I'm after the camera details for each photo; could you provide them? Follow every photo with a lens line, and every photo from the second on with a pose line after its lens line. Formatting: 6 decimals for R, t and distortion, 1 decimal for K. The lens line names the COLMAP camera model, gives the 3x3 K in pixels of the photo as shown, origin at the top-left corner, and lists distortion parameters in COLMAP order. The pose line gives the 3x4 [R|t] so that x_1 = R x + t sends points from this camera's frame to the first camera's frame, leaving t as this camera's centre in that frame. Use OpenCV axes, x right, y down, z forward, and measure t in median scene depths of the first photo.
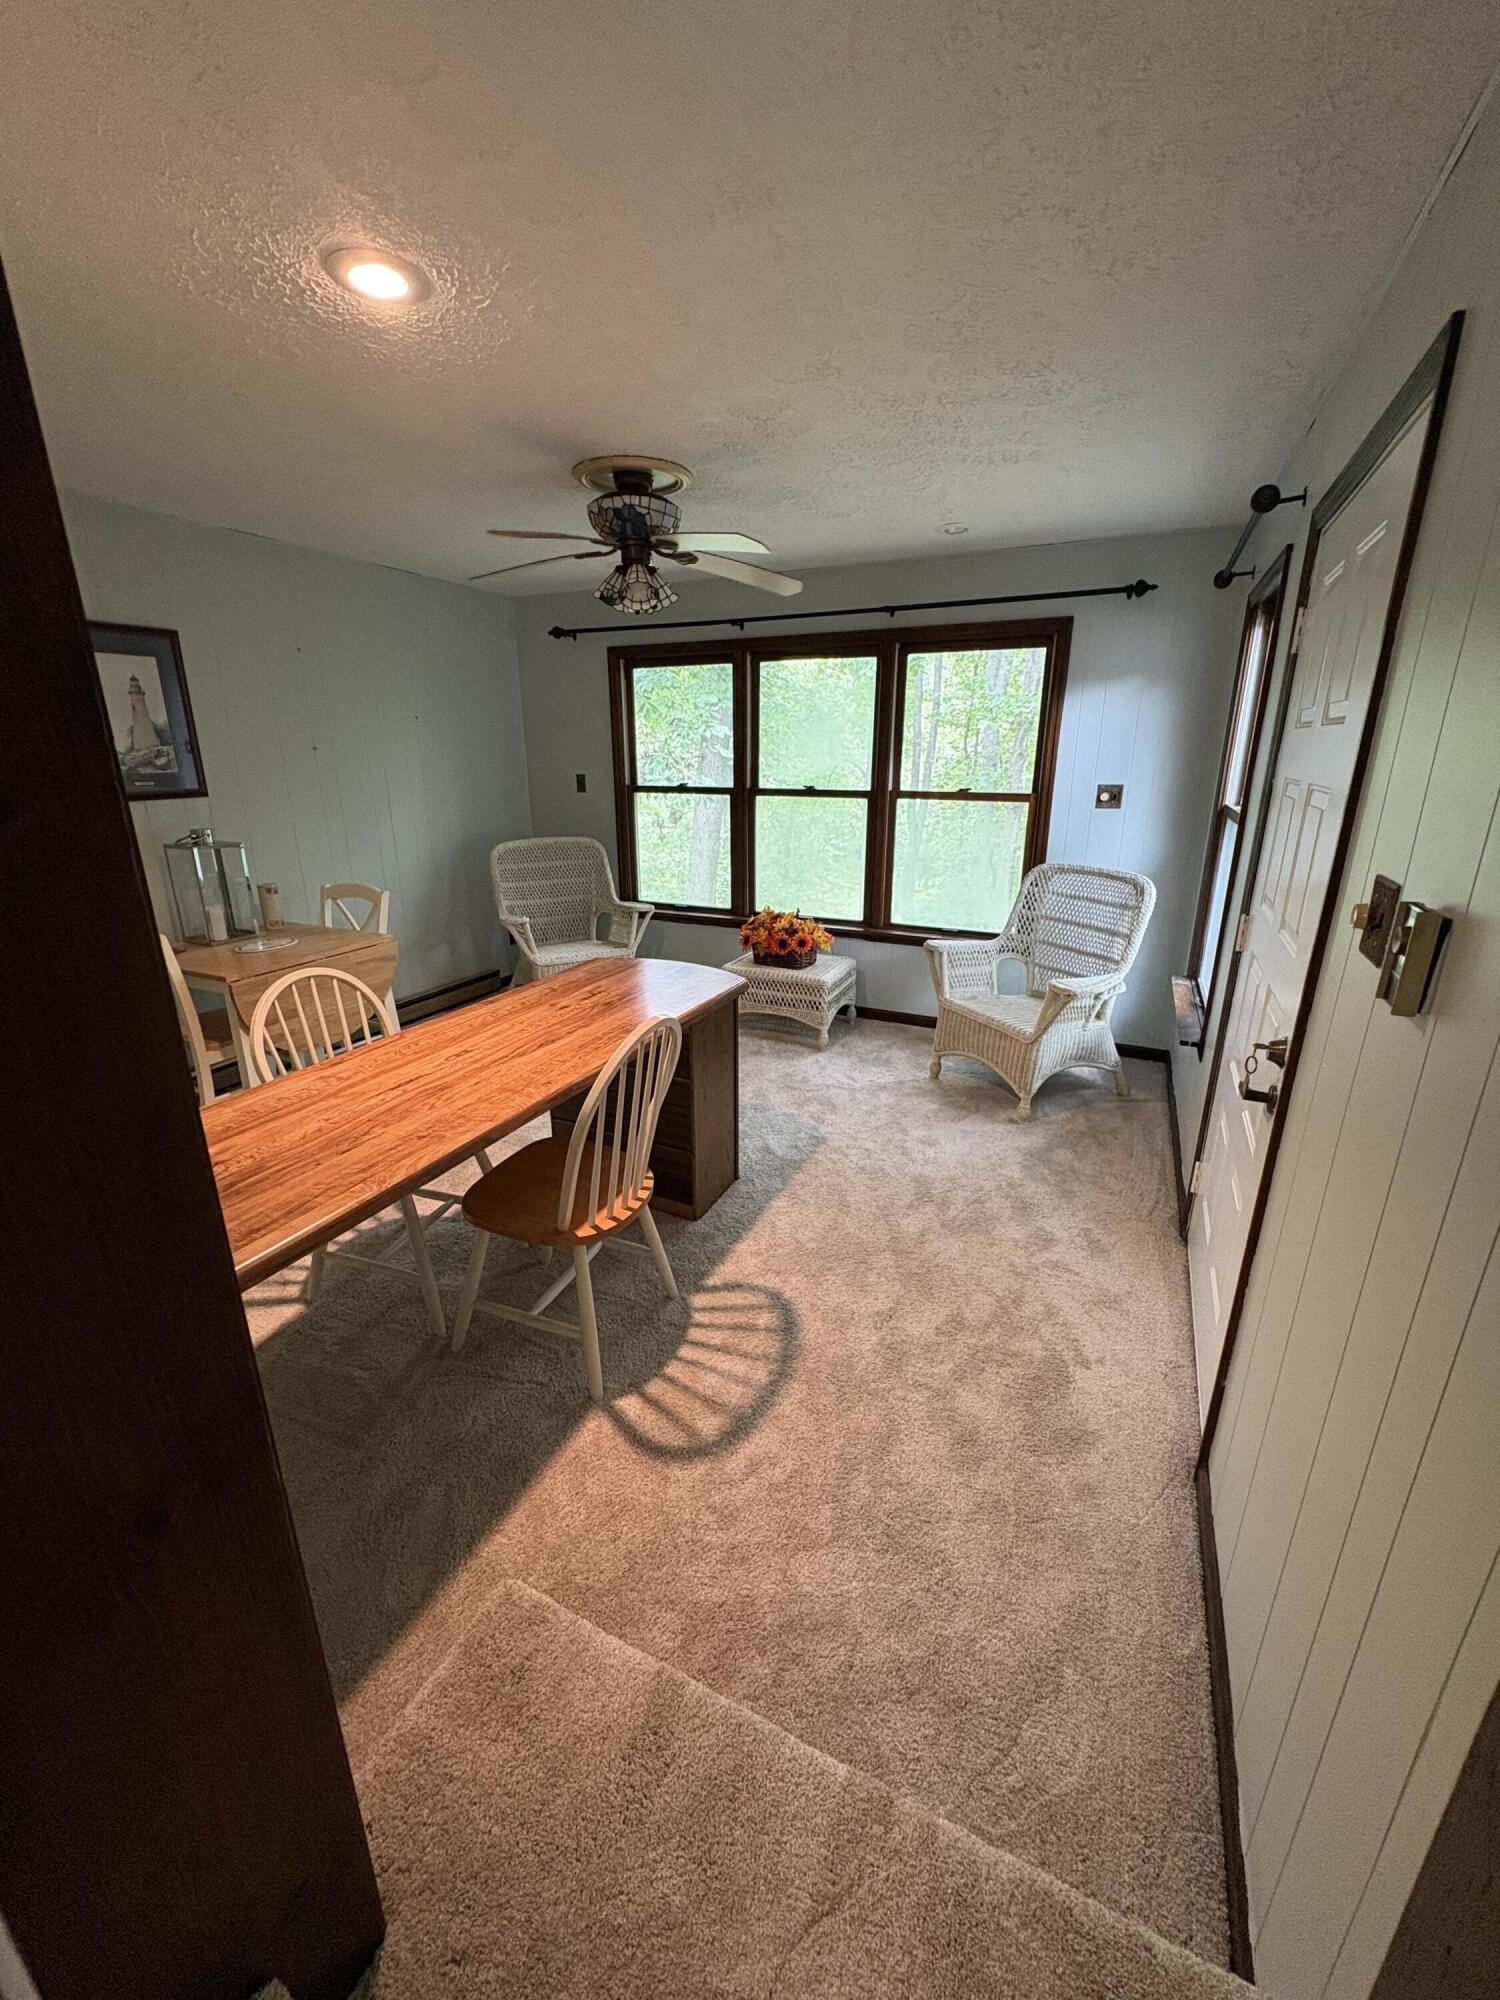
lens RADIAL K [[795.6, 0, 747.3], [0, 795.6, 1003.0], [0, 0, 1]] dist [-0.001741, 0.000018]
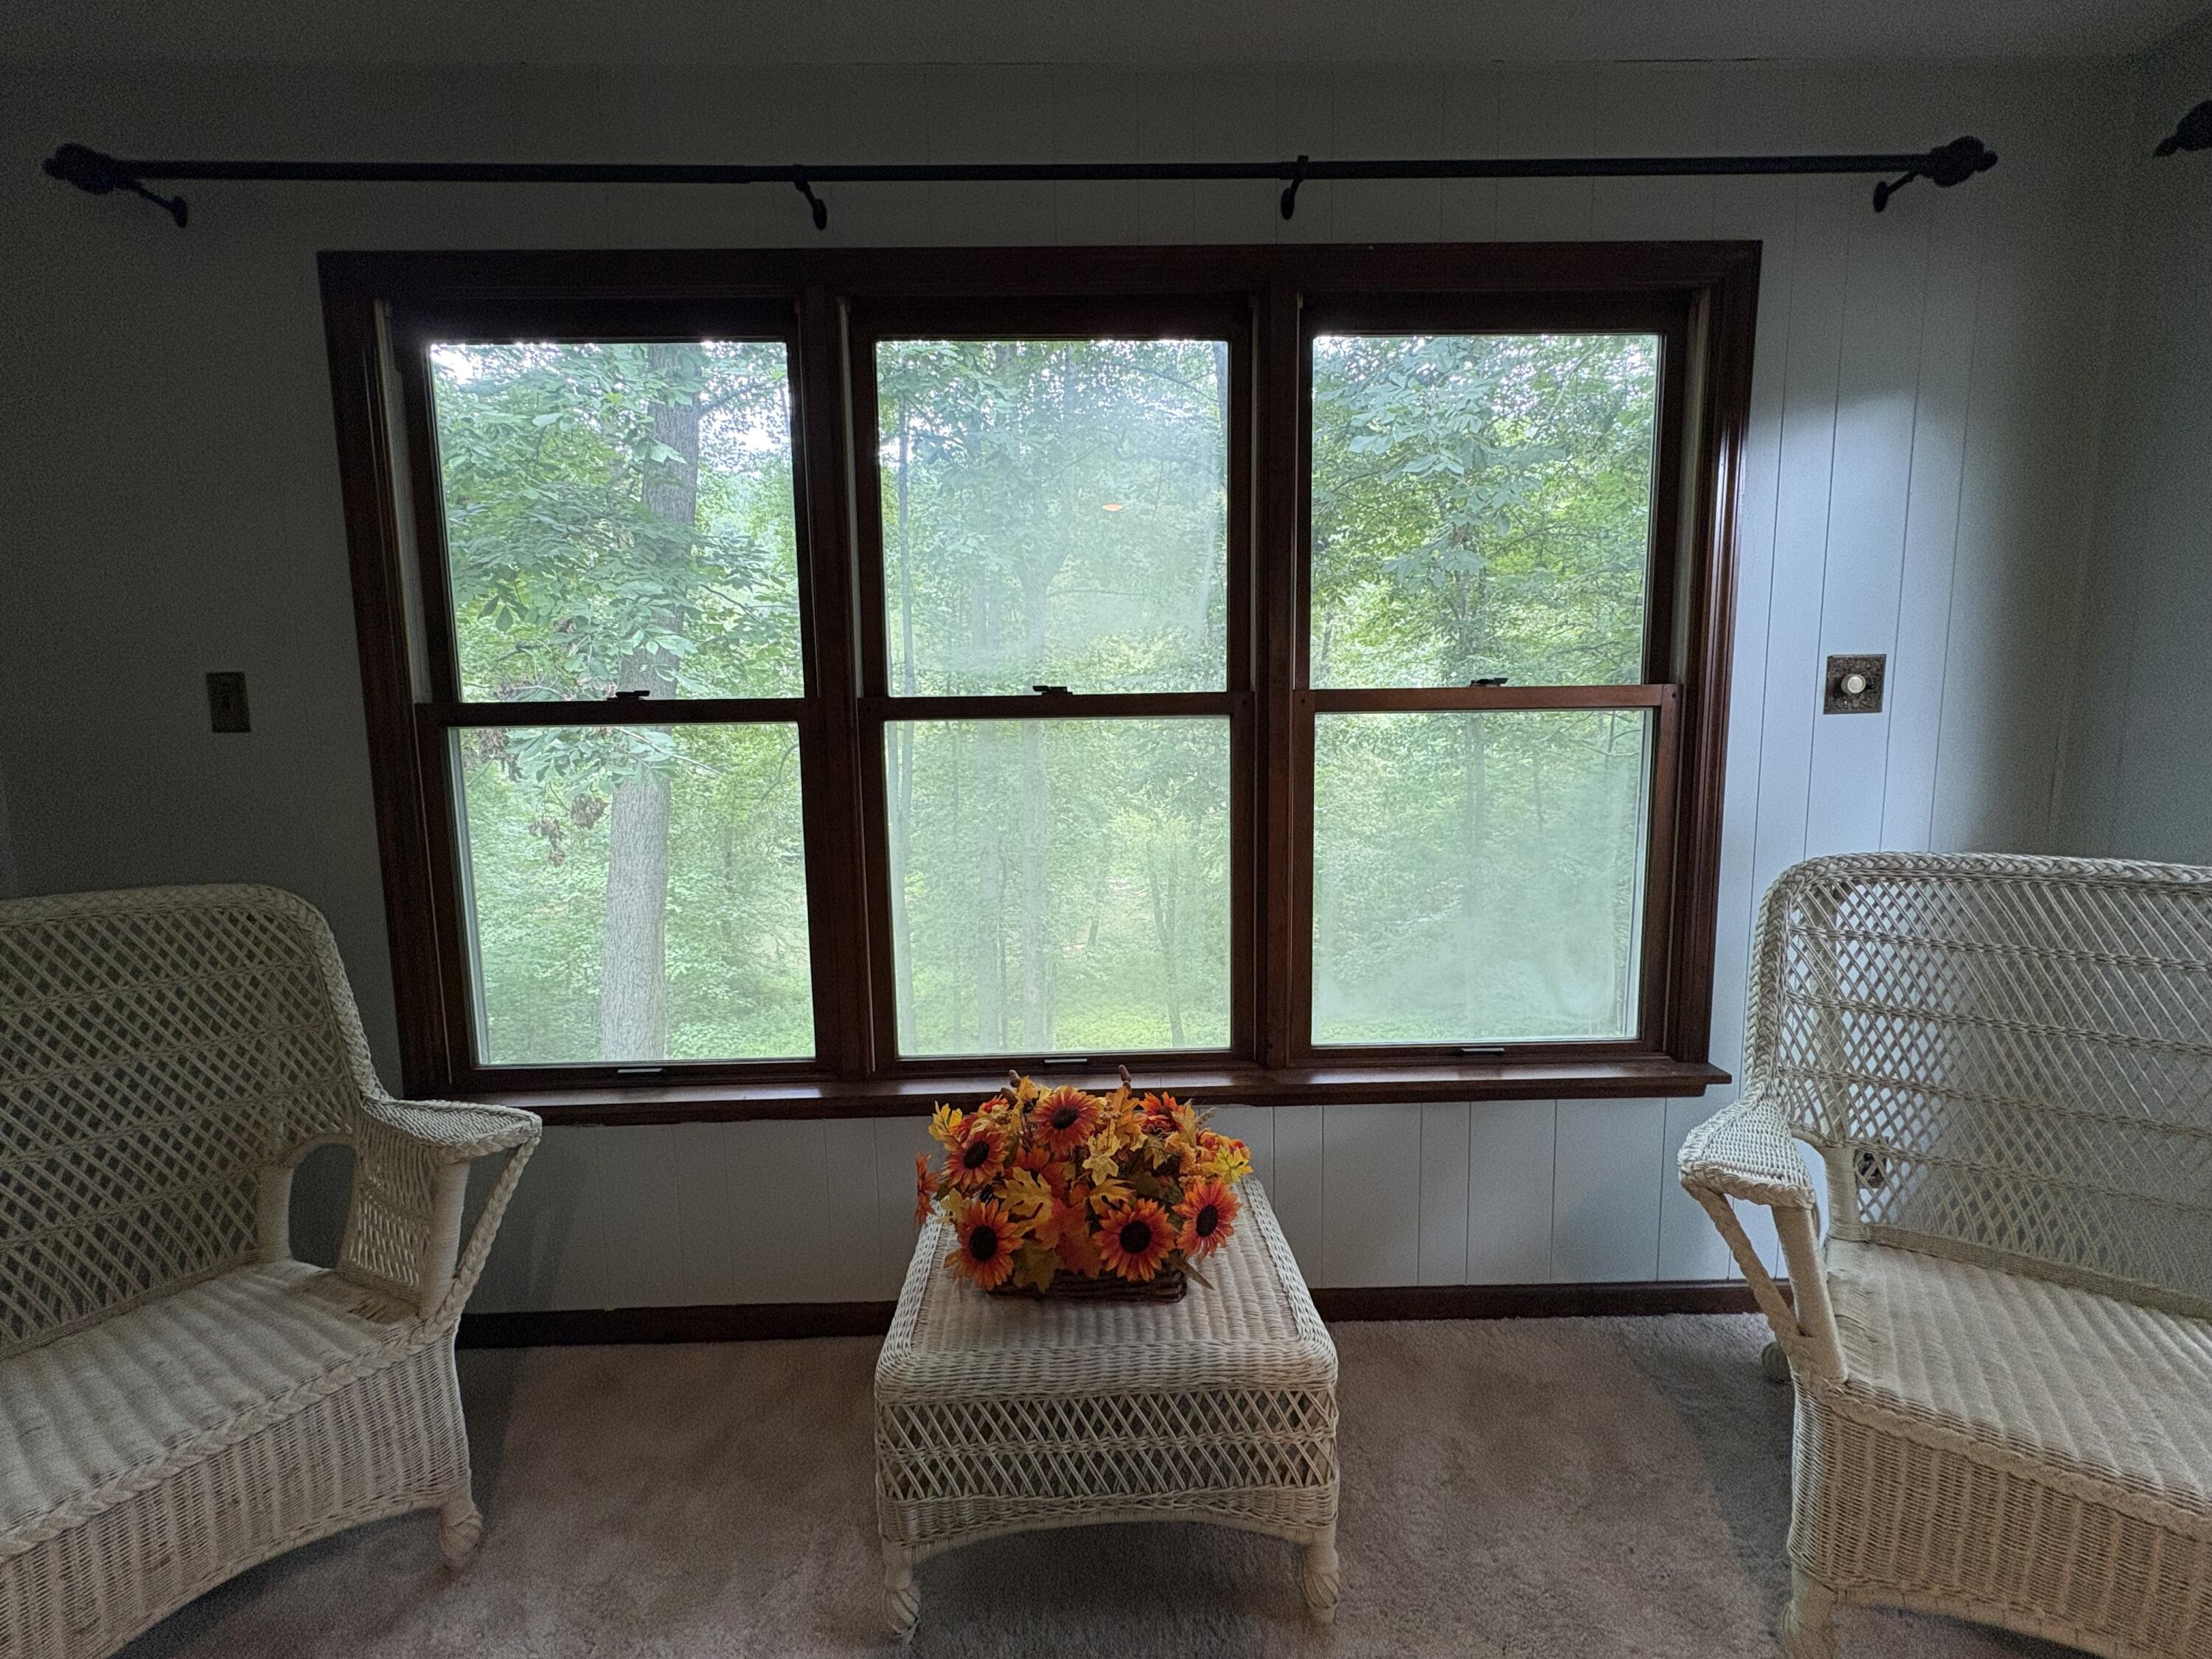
lens RADIAL K [[879.9, 0, 1112.9], [0, 879.9, 832.9], [0, 0, 1]] dist [-0.001741, 0.000018]
pose [[0.890241, -0.063394, 0.451057, -0.073821], [0.152446, 0.974627, -0.163899, -0.139111], [-0.429222, 0.214671, 0.877317, 0.644194]]
